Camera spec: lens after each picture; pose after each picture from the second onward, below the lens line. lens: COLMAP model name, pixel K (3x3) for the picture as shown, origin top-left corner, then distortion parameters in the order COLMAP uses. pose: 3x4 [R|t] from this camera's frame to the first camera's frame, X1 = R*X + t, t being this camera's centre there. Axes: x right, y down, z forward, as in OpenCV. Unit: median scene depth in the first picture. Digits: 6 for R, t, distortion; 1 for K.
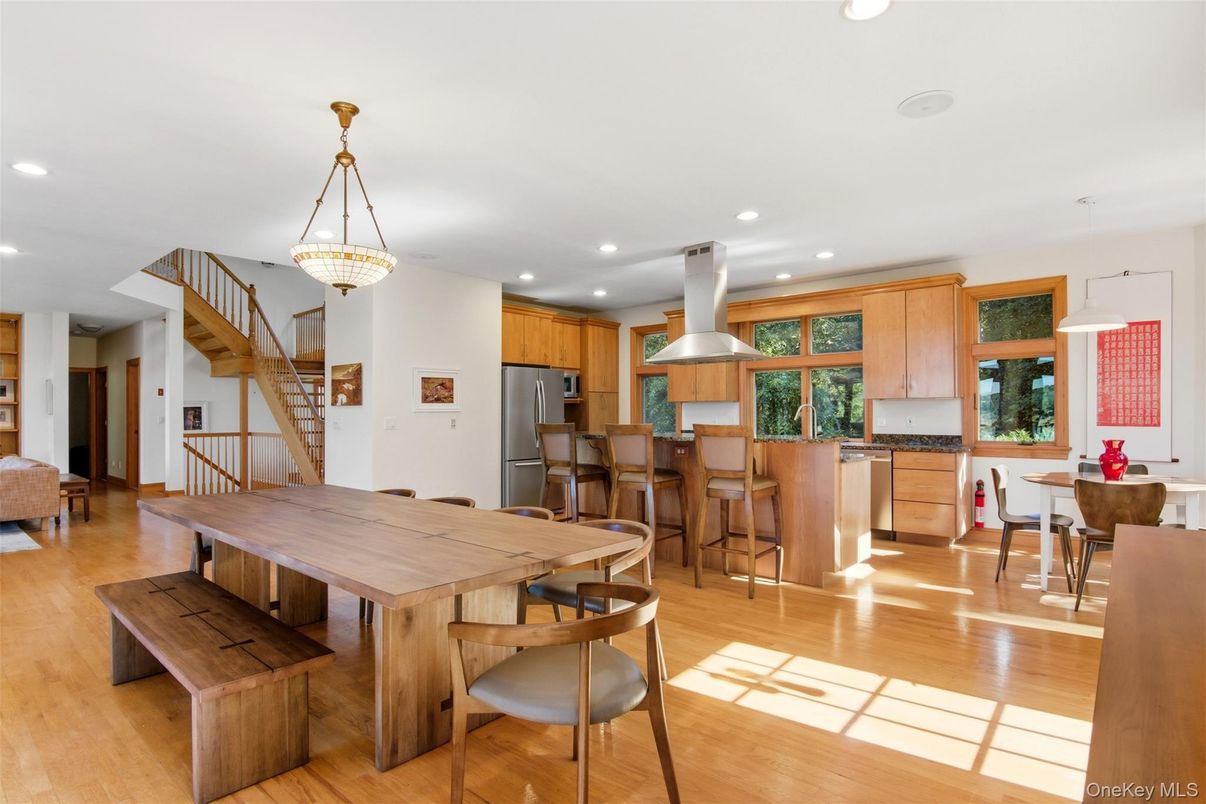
lens RADIAL K [[624.0, 0, 598.8], [0, 624.0, 404.6], [0, 0, 1]] dist [-0.011525, -0.006489]
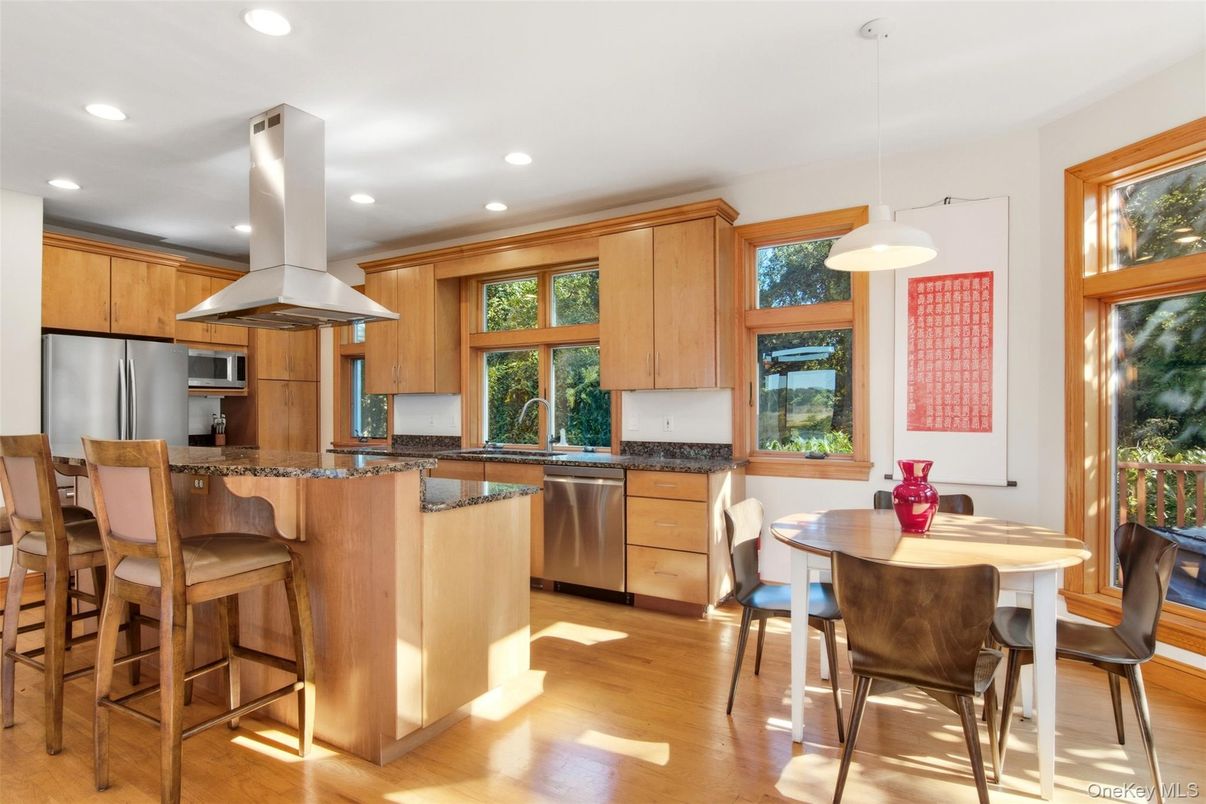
lens RADIAL K [[624.0, 0, 605.1], [0, 624.0, 400.9], [0, 0, 1]] dist [-0.011525, -0.006489]
pose [[0.984116, 0.003530, 0.177494, 0.372098], [-0.003508, 0.999994, -0.000434, 0.003784], [-0.177495, -0.000195, 0.984122, 0.403591]]
